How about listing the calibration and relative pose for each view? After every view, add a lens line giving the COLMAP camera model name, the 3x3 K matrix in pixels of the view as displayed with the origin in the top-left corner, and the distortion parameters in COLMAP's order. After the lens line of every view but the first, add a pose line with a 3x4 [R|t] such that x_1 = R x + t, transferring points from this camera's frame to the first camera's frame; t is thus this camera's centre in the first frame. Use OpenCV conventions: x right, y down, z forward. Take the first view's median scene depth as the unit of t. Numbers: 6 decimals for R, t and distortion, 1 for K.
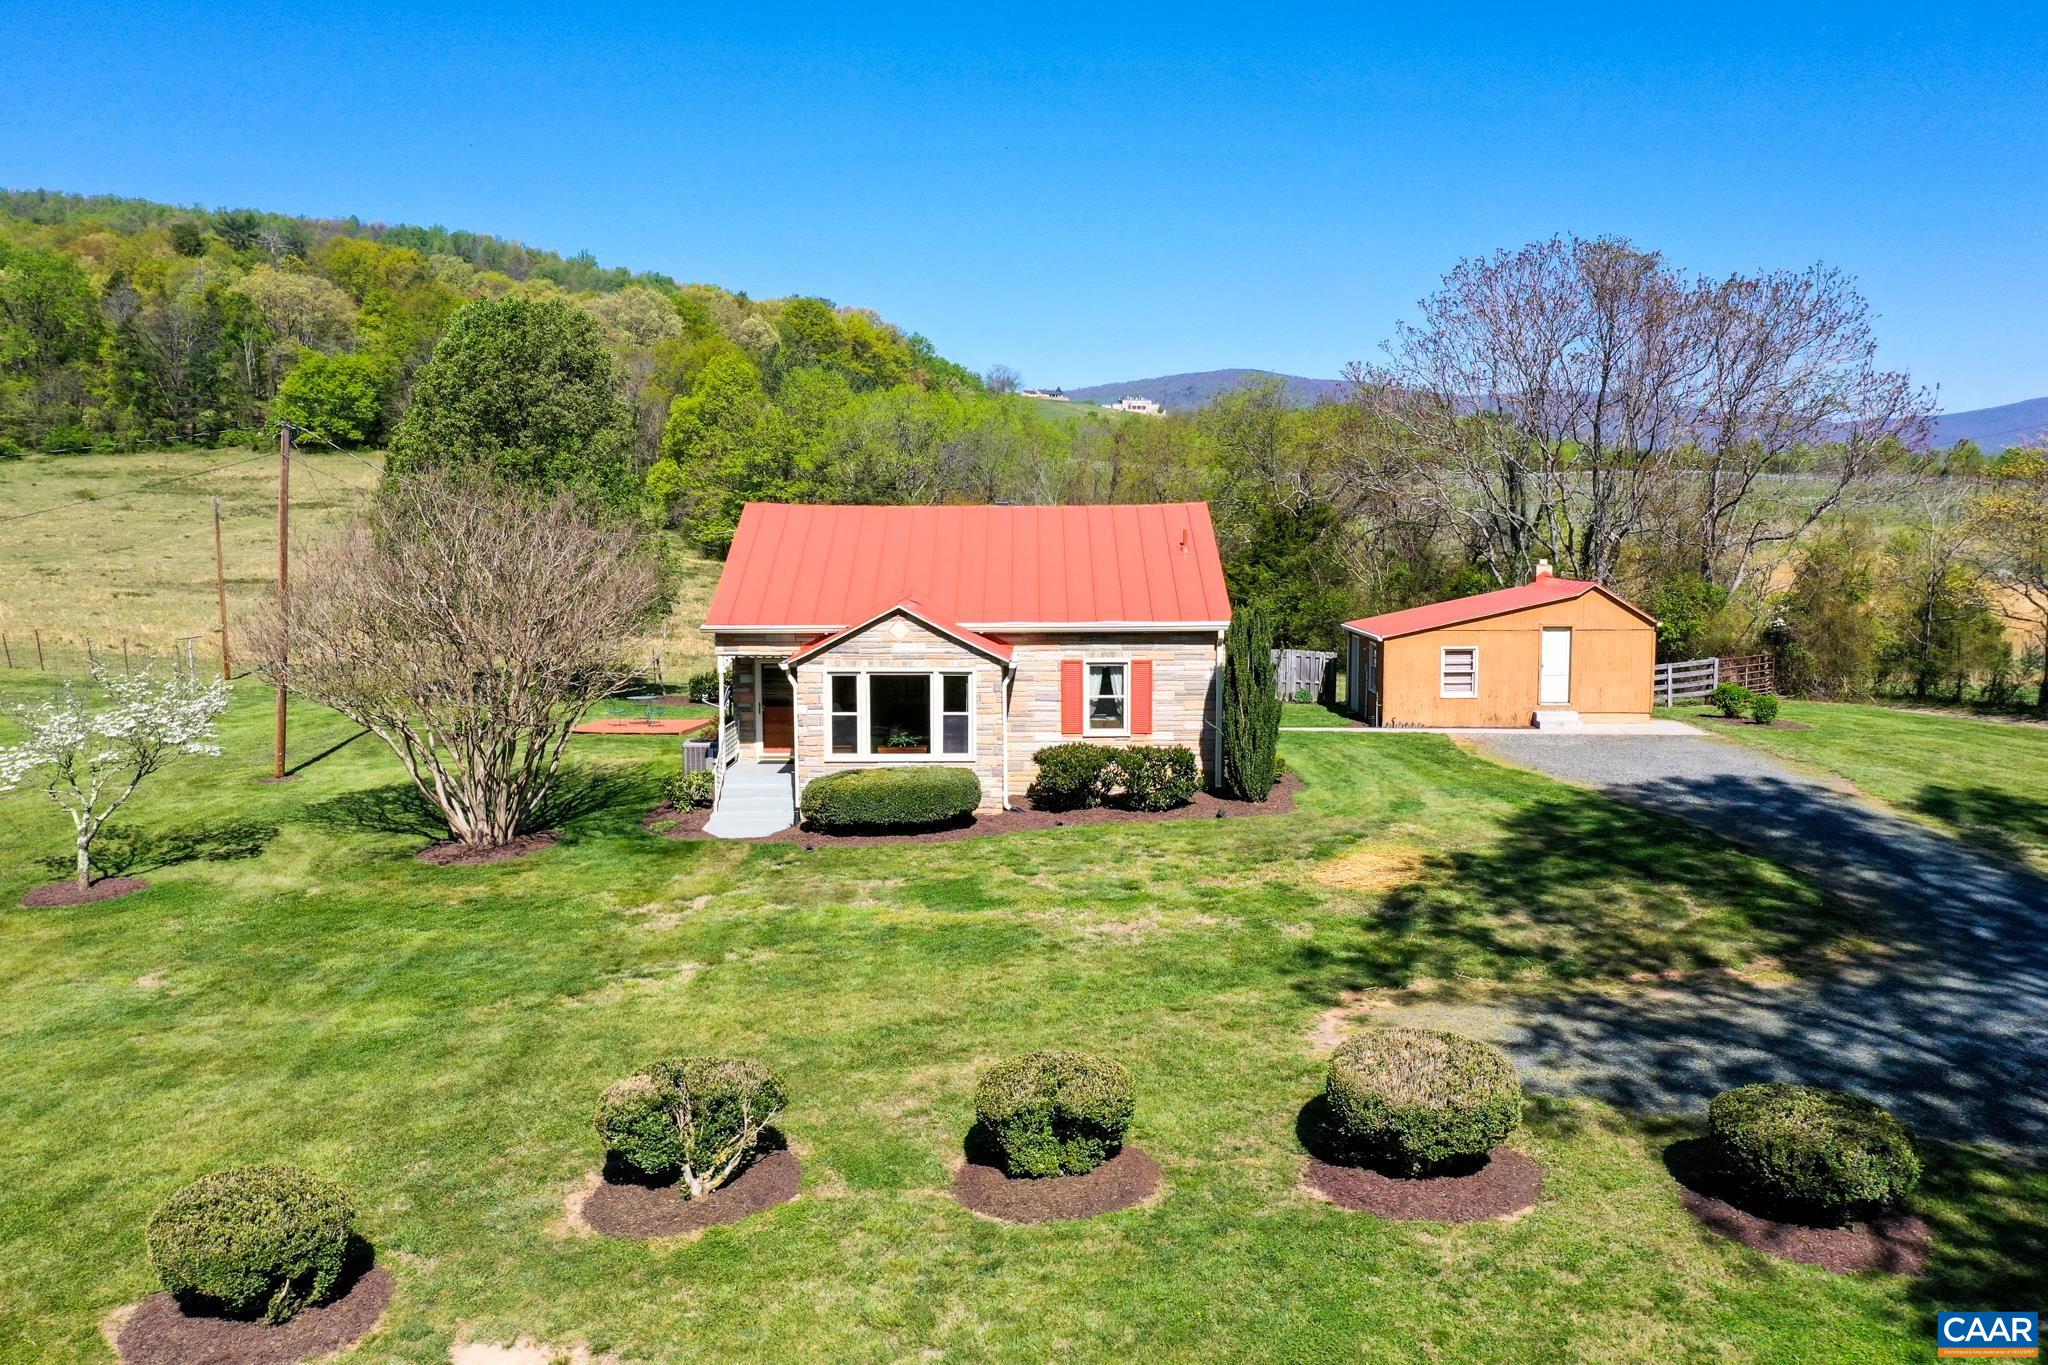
lens RADIAL K [[1606.0, 0, 1029.8], [0, 1606.0, 690.6], [0, 0, 1]] dist [0.006958, -0.000282]
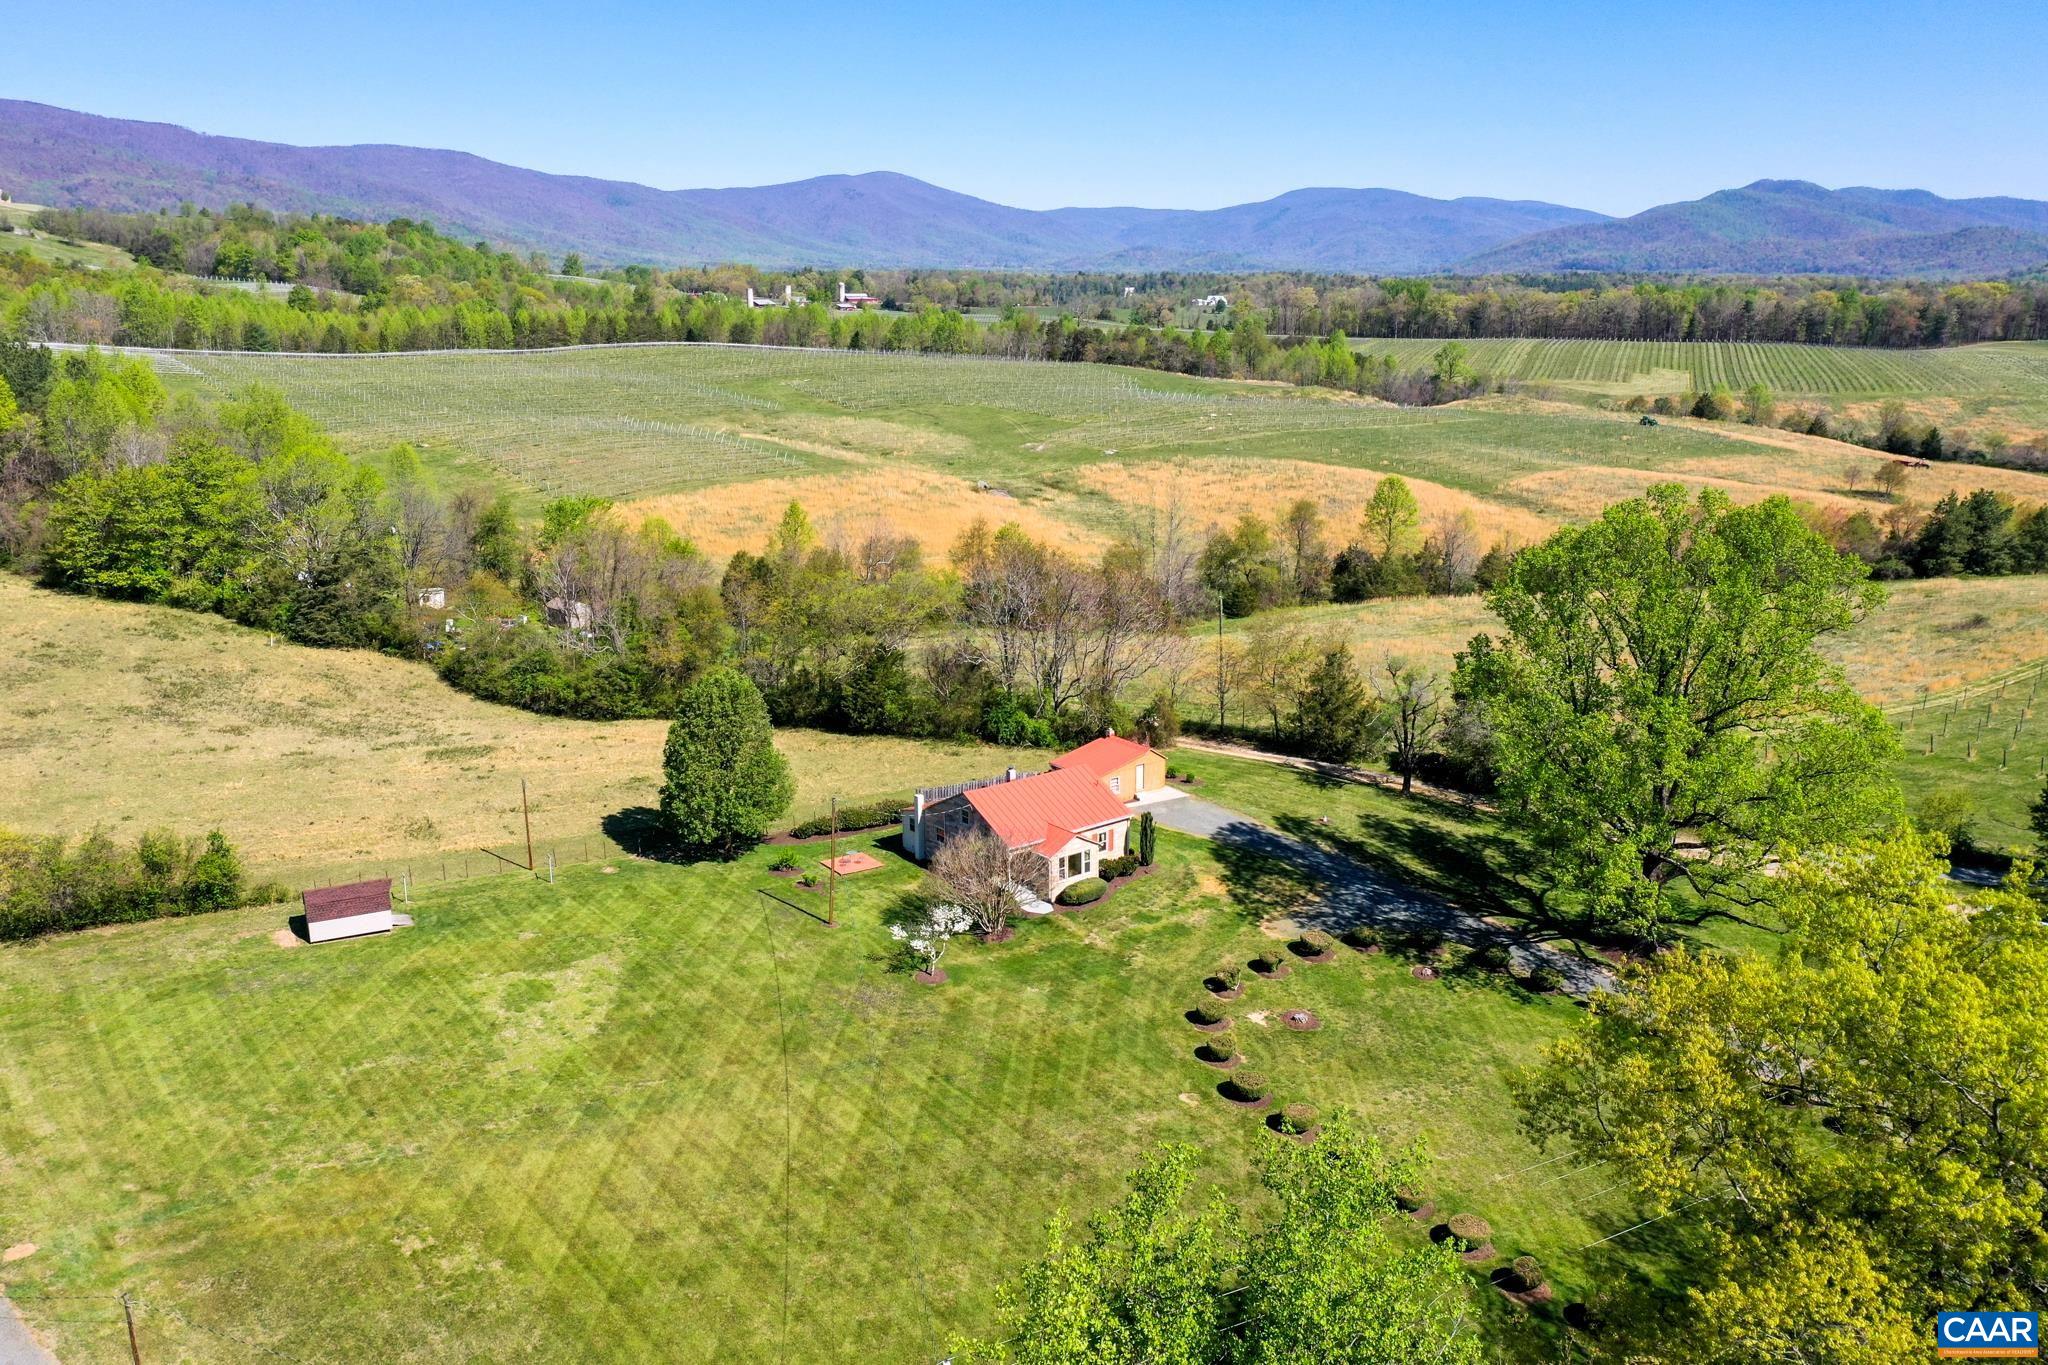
lens RADIAL K [[1606.0, 0, 1027.0], [0, 1606.0, 674.6], [0, 0, 1]] dist [0.006958, -0.000282]
pose [[0.783634, -0.150794, 0.602644, -2.015543], [0.068601, 0.985164, 0.157306, -0.866605], [-0.617424, -0.081928, 0.782353, -1.459159]]
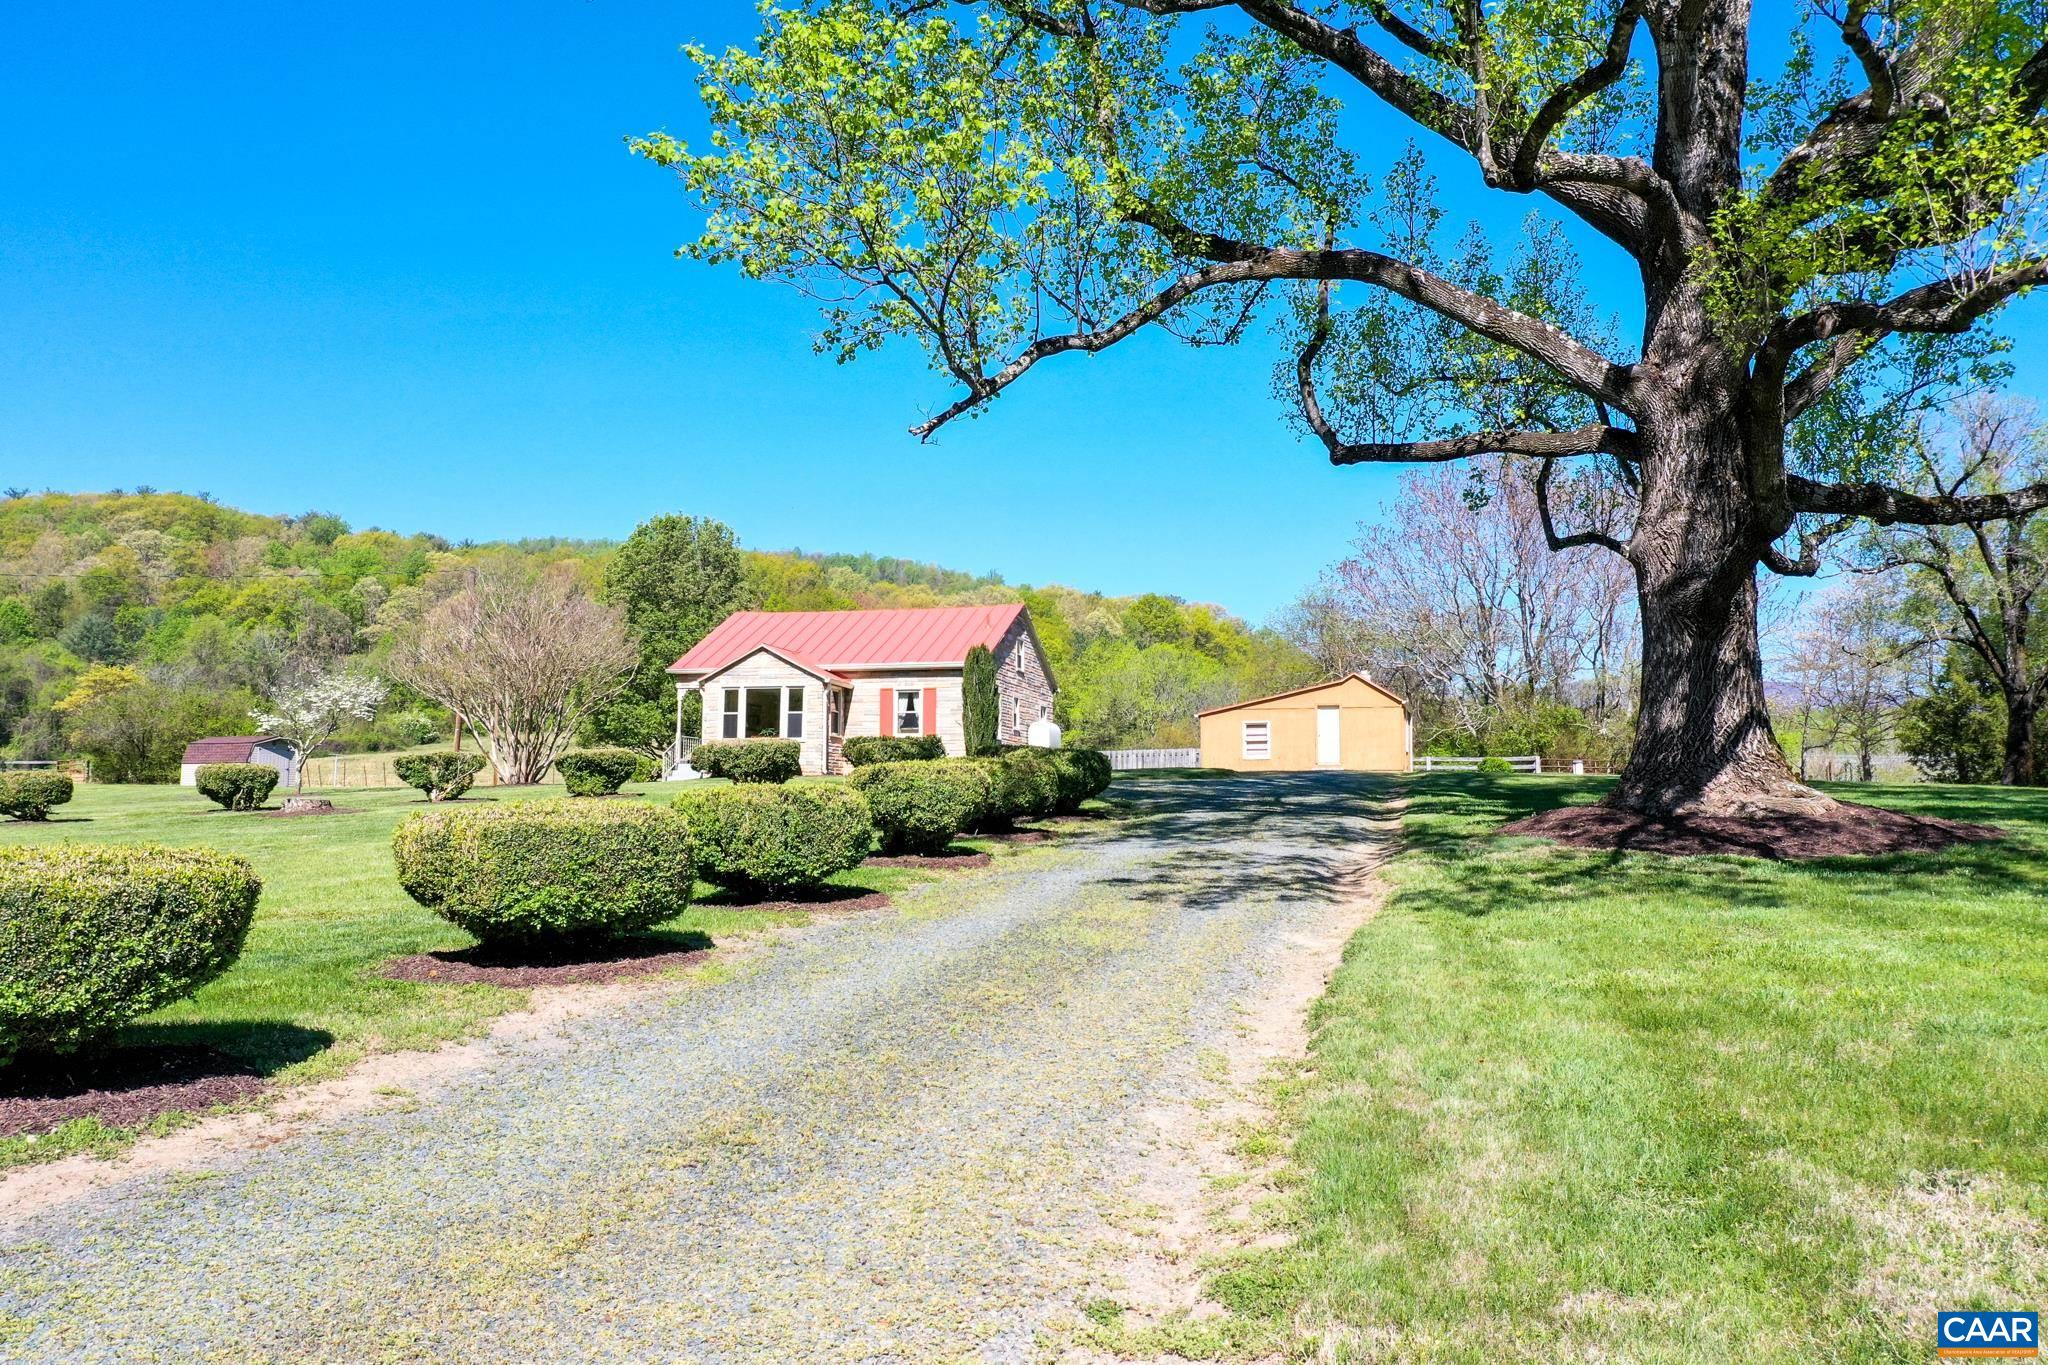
lens RADIAL K [[1606.0, 0, 1025.6], [0, 1606.0, 686.7], [0, 0, 1]] dist [0.006958, -0.000282]
pose [[0.968283, -0.015105, -0.249398, 0.541106], [-0.033082, 0.981632, -0.187896, 0.265489], [0.247656, 0.190187, 0.949998, -0.435294]]
